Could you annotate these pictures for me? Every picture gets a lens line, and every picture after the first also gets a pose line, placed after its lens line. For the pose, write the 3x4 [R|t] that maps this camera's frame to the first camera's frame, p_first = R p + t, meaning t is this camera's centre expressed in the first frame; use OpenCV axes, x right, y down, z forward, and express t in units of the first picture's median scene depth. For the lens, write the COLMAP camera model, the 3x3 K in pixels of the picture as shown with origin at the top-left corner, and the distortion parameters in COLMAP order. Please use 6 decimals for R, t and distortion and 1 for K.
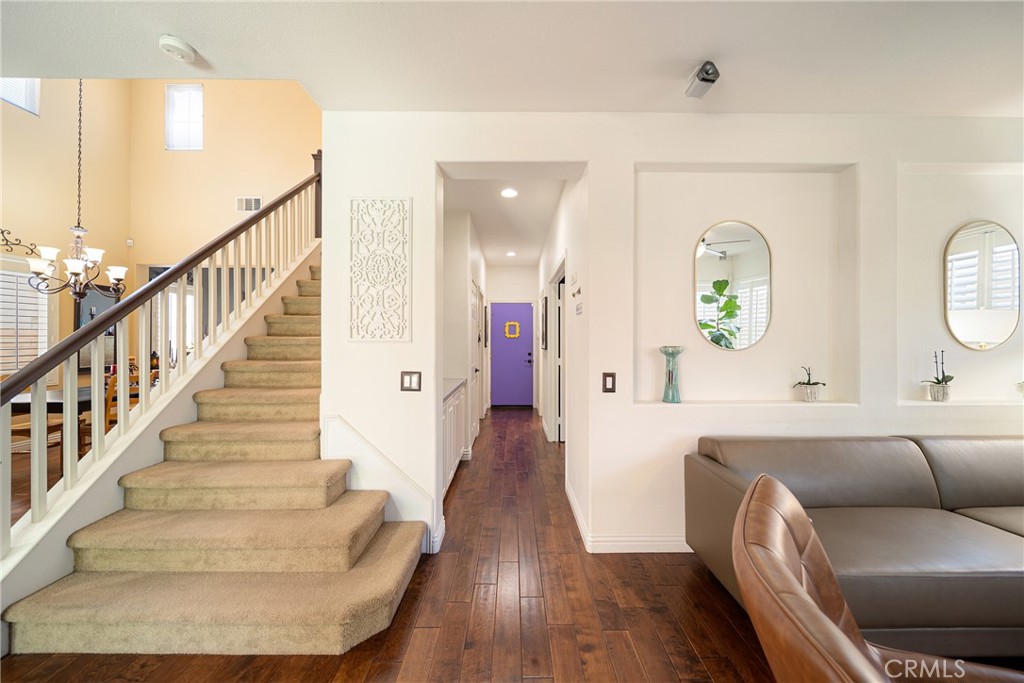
lens RADIAL K [[366.1, 0, 515.1], [0, 366.1, 338.4], [0, 0, 1]] dist [-0.000100, -0.000319]
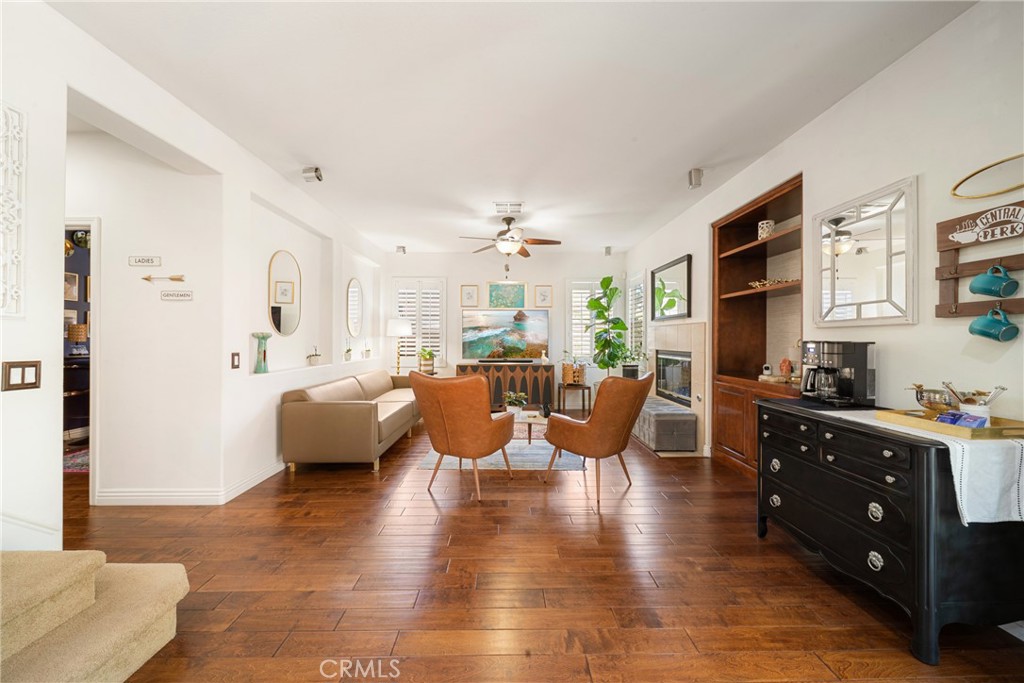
lens RADIAL K [[366.1, 0, 512.5], [0, 366.1, 340.2], [0, 0, 1]] dist [-0.000100, -0.000319]
pose [[-0.013646, -0.002929, 0.999903, -0.979264], [-0.007188, 0.999970, 0.002831, 0.040907], [-0.999881, -0.007149, -0.013667, 0.077543]]
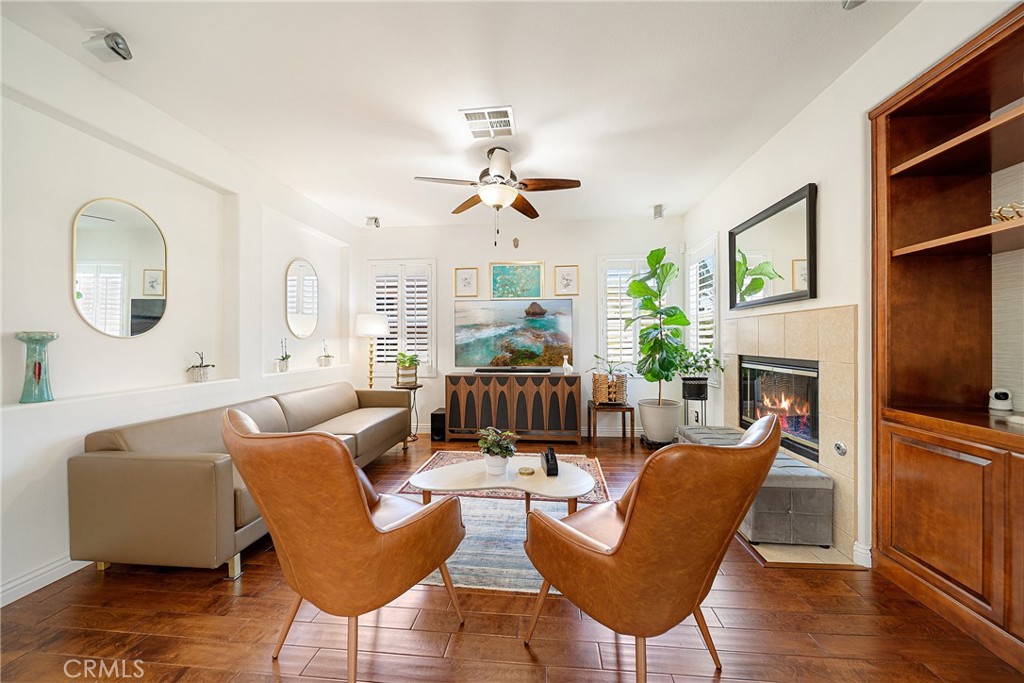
lens RADIAL K [[366.1, 0, 516.5], [0, 366.1, 340.1], [0, 0, 1]] dist [-0.000100, -0.000319]
pose [[0.097038, -0.000132, 0.995281, -0.261538], [-0.000109, 1.000000, 0.000144, 0.040728], [-0.995281, -0.000123, 0.097038, -0.109935]]
